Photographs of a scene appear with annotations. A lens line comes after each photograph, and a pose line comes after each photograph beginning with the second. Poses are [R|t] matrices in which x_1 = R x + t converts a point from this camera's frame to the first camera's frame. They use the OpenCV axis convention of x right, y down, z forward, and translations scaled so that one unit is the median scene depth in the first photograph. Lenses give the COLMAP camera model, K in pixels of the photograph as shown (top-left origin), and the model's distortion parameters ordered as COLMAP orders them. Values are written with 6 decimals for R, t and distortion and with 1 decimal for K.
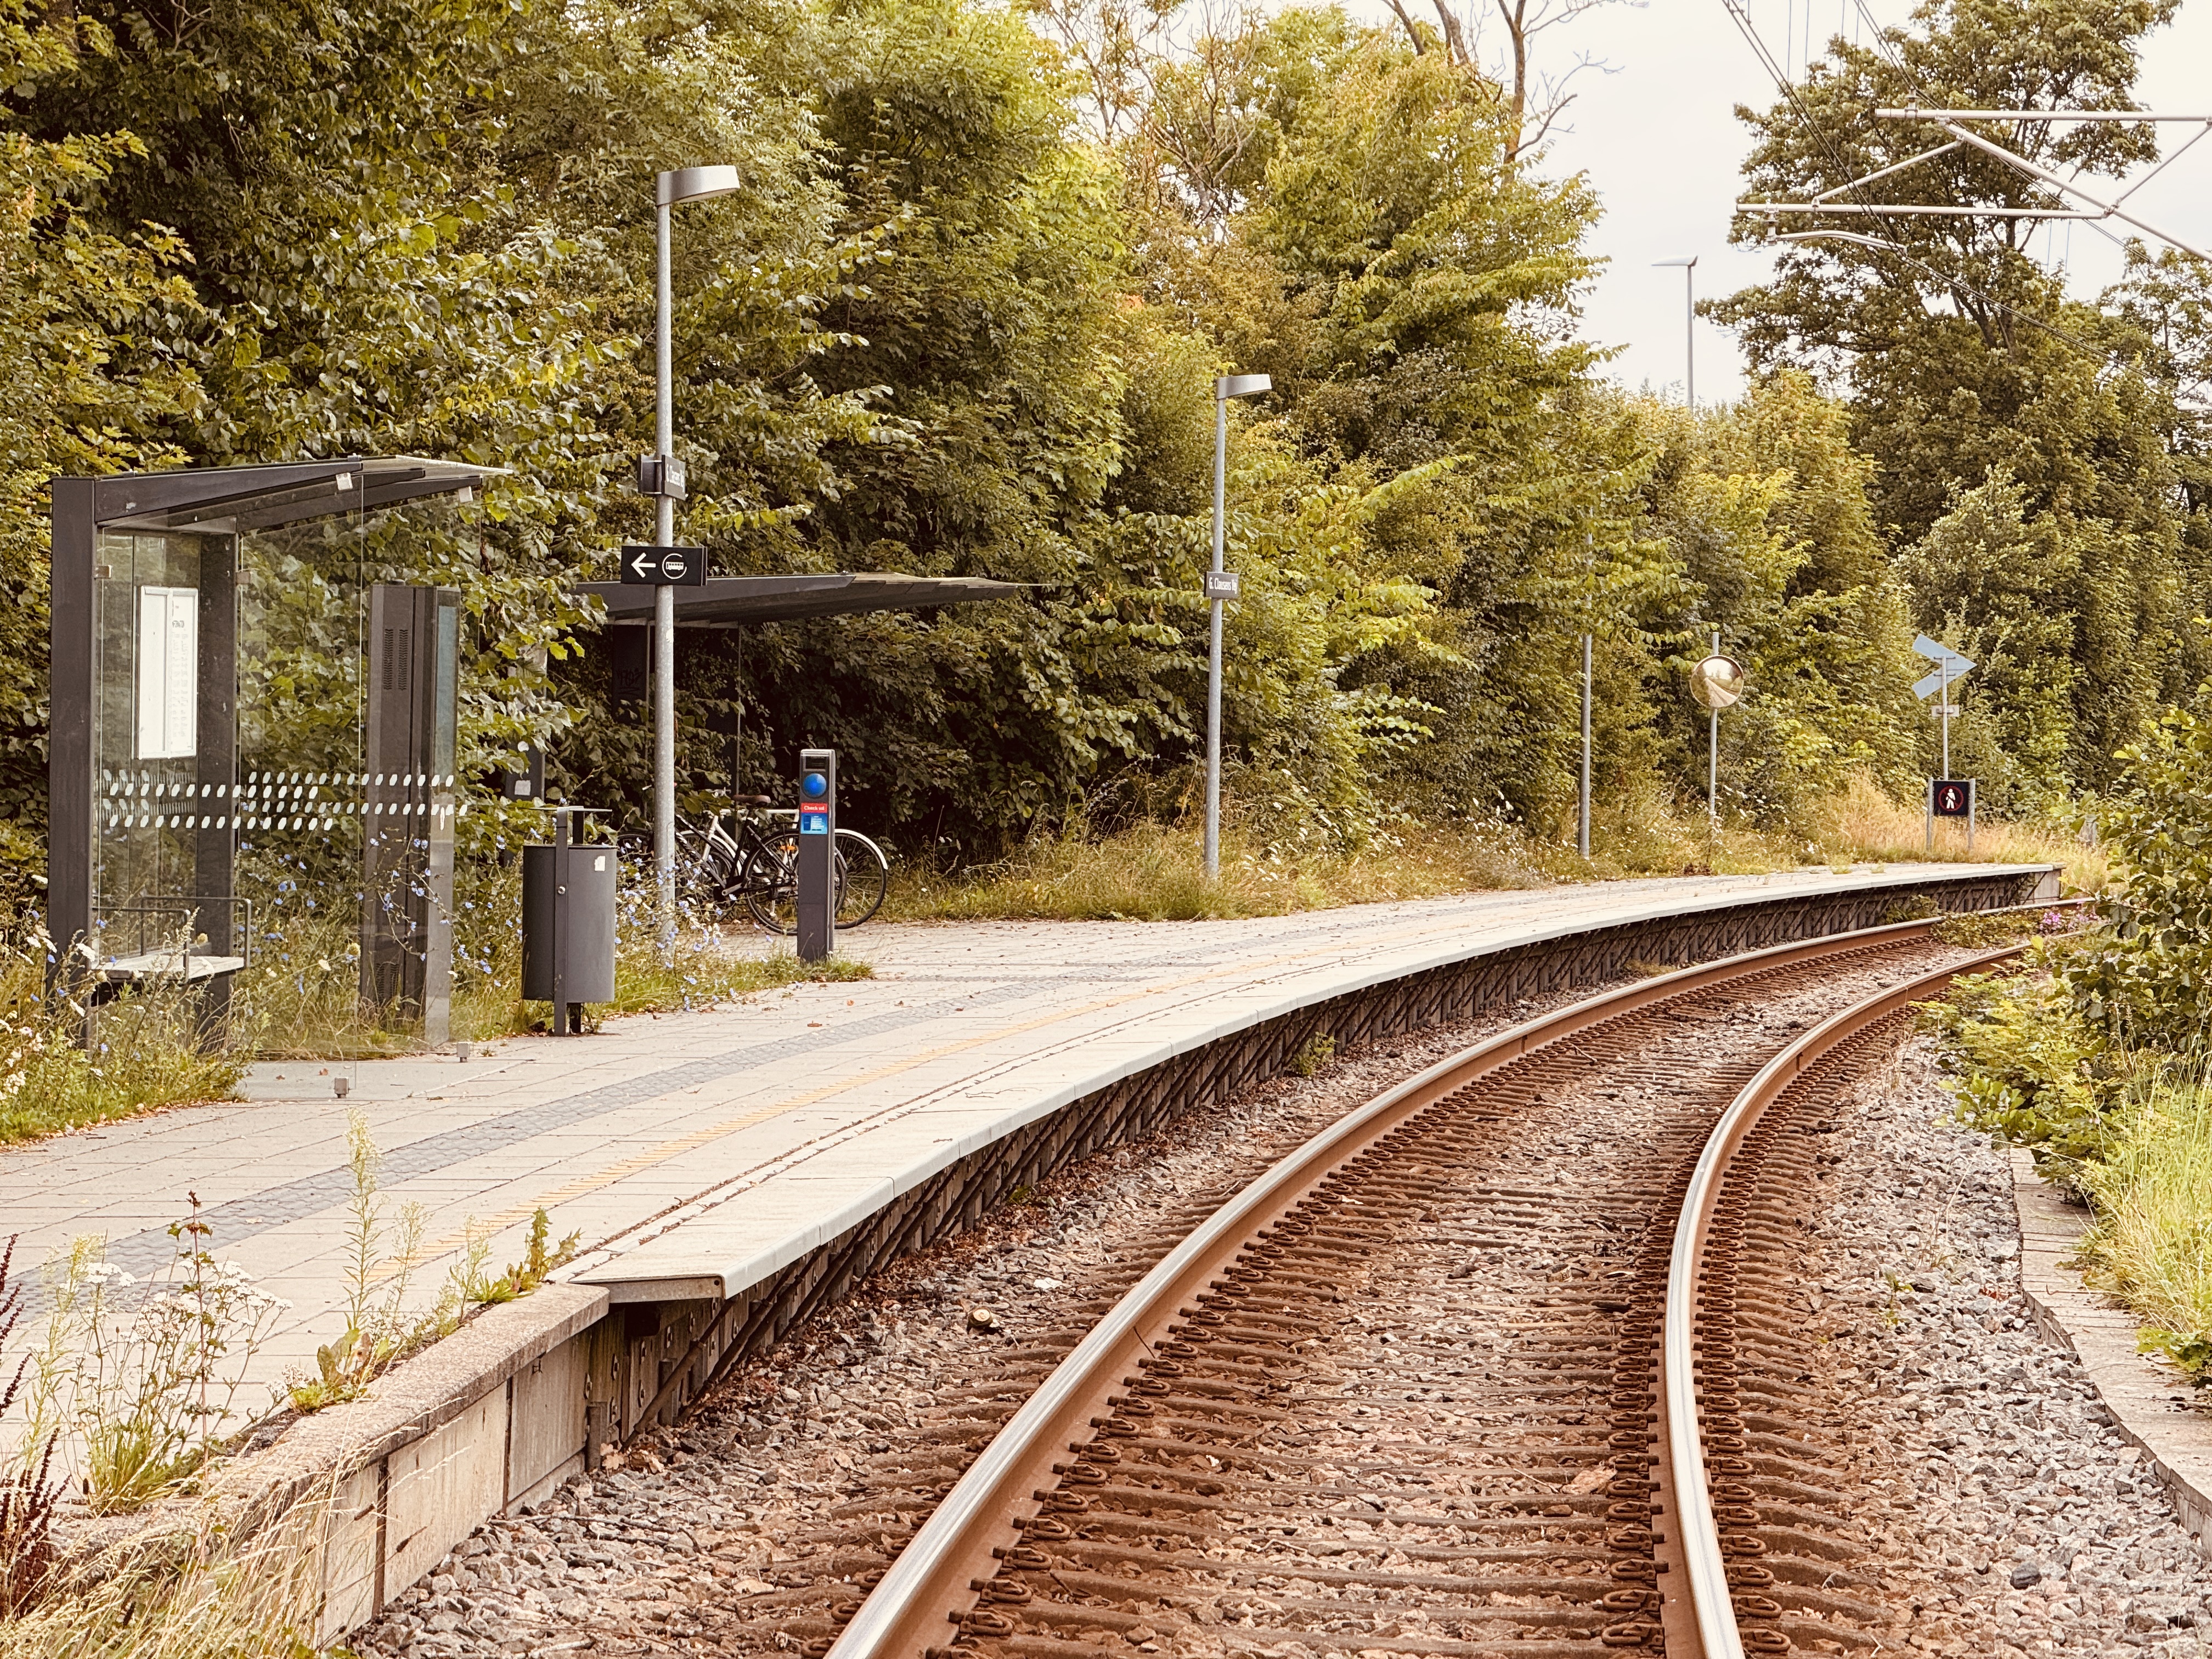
lens RADIAL K [[7412.7, 0, 1087.1], [0, 7412.7, 822.7], [0, 0, 1]] dist [0.264527, 0.000000]
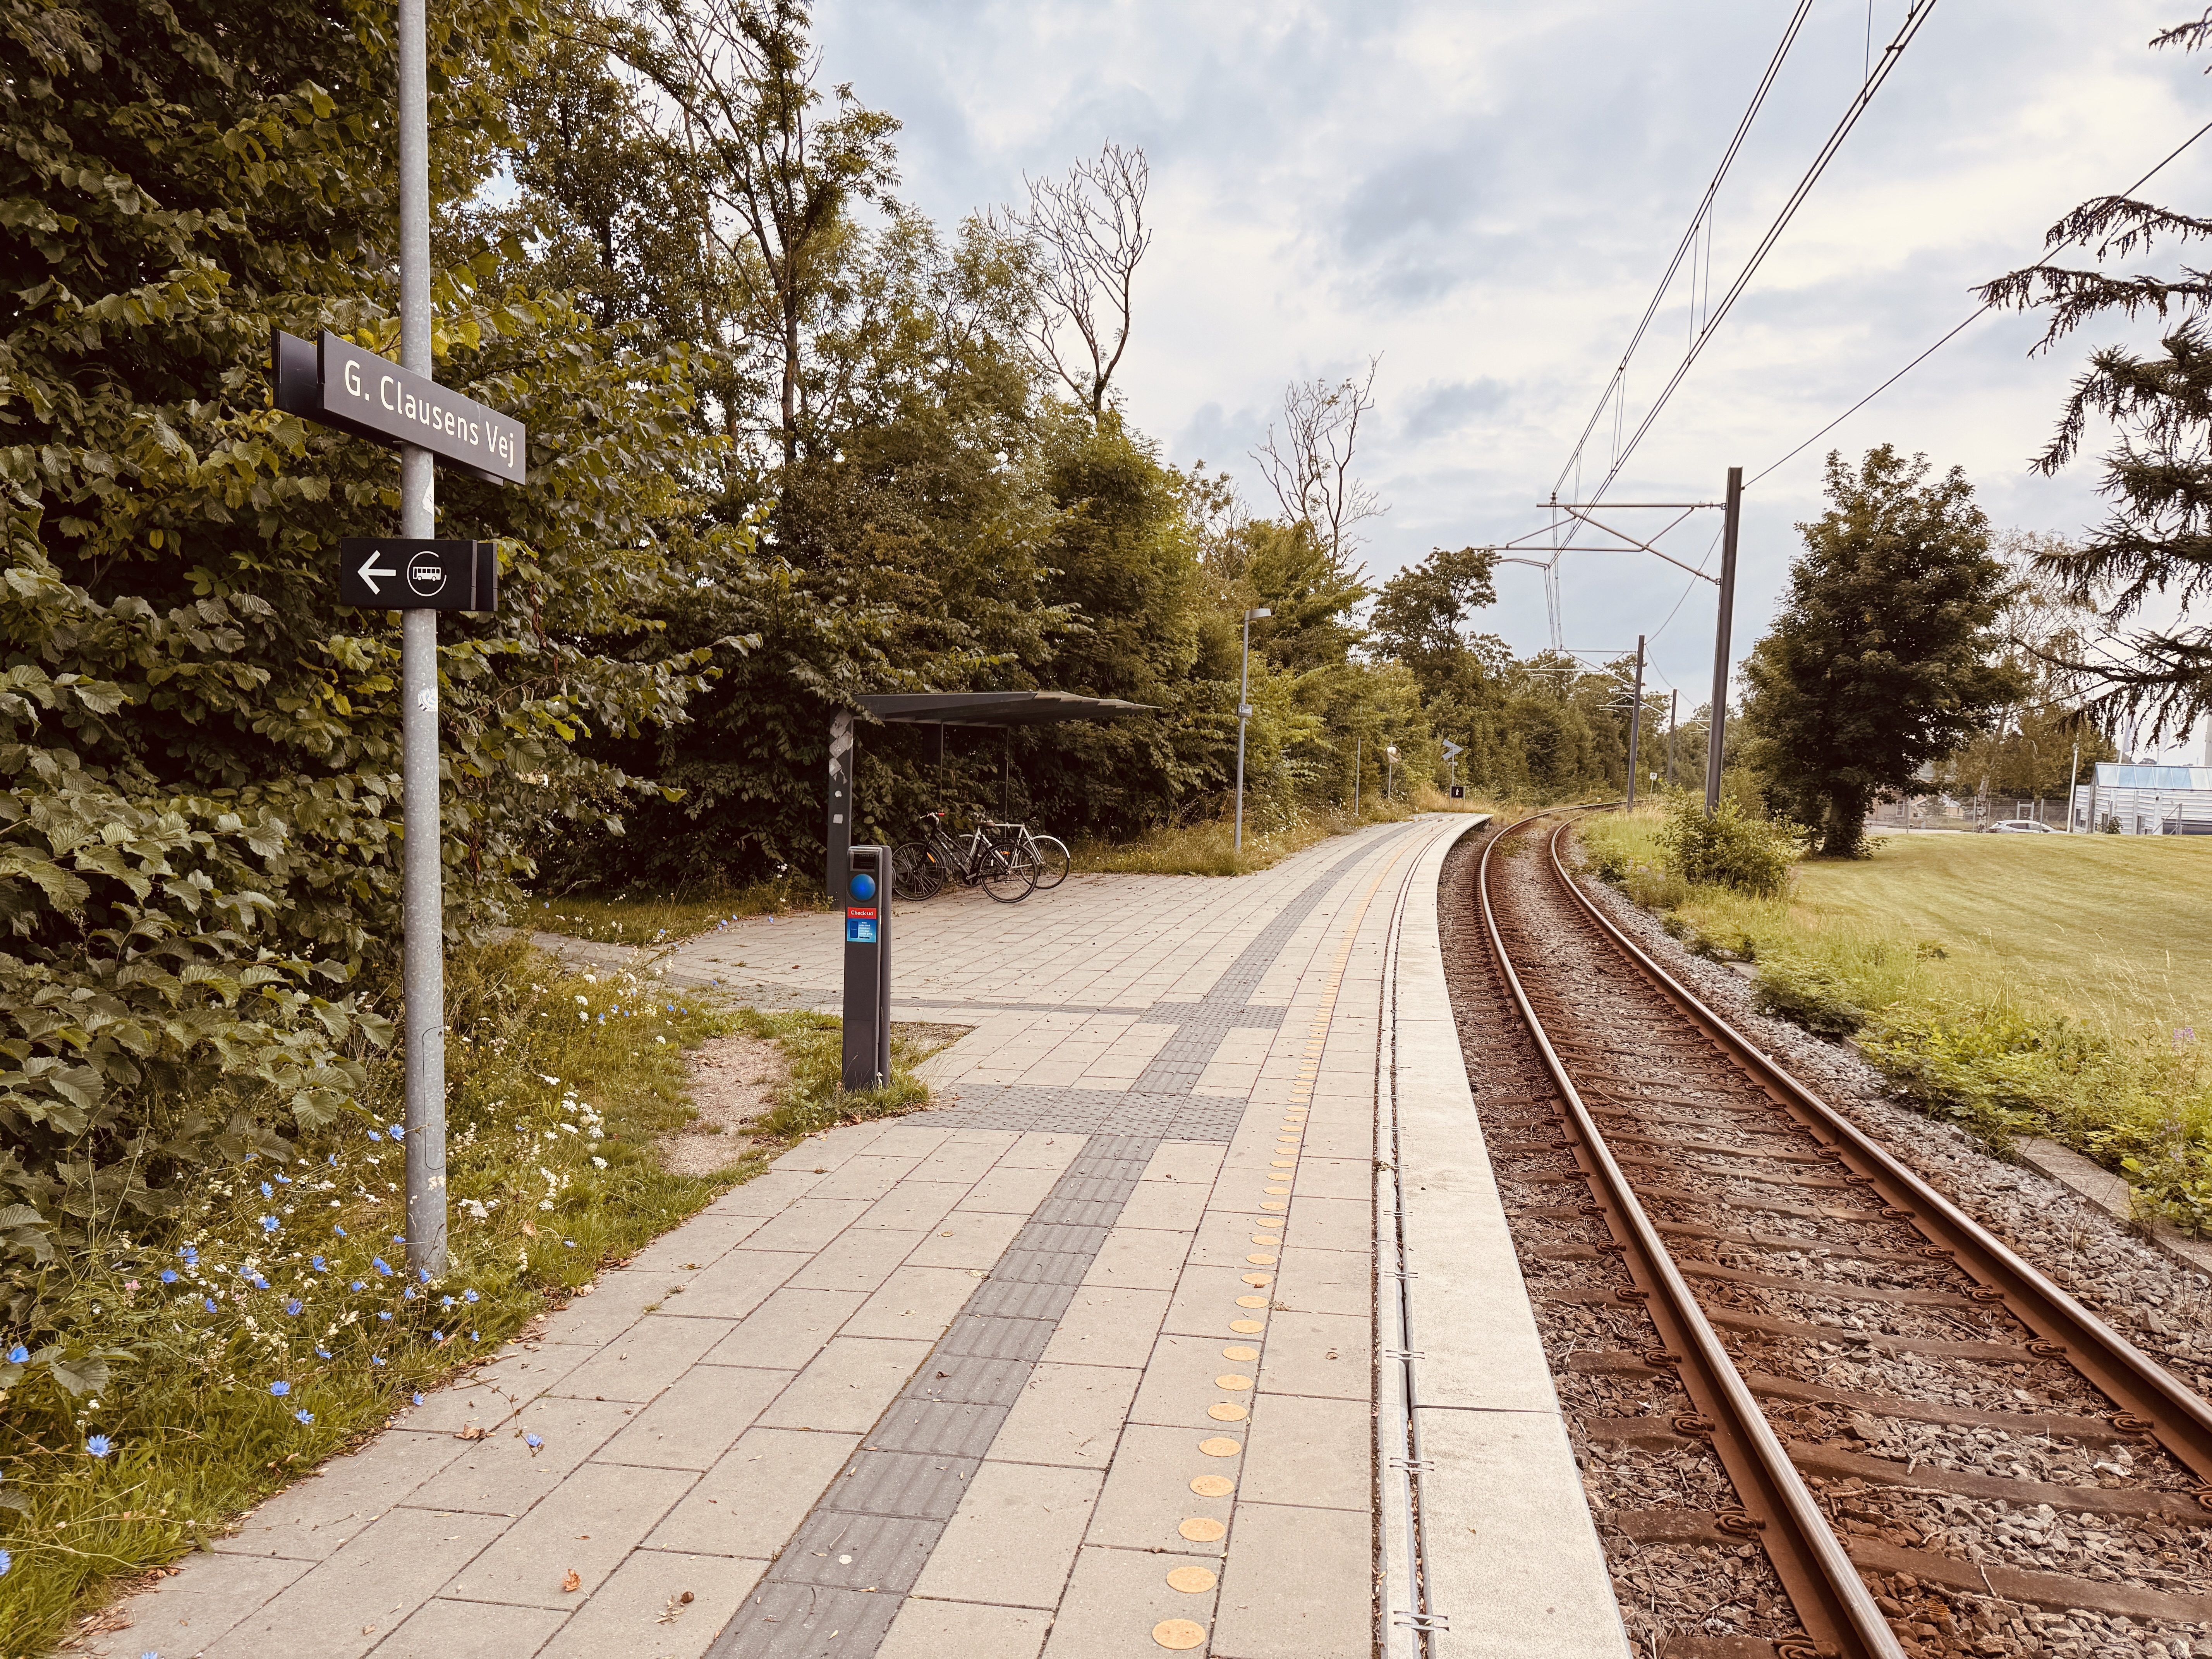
lens RADIAL K [[1469.4, 0, 1118.5], [0, 1469.4, 840.3], [0, 0, 1]] dist [0.072738, -0.036803]
pose [[0.998961, 0.016280, -0.042564, 0.000717], [-0.014390, 0.998912, 0.044350, -0.013030], [0.043240, -0.043692, 0.998109, 0.568762]]
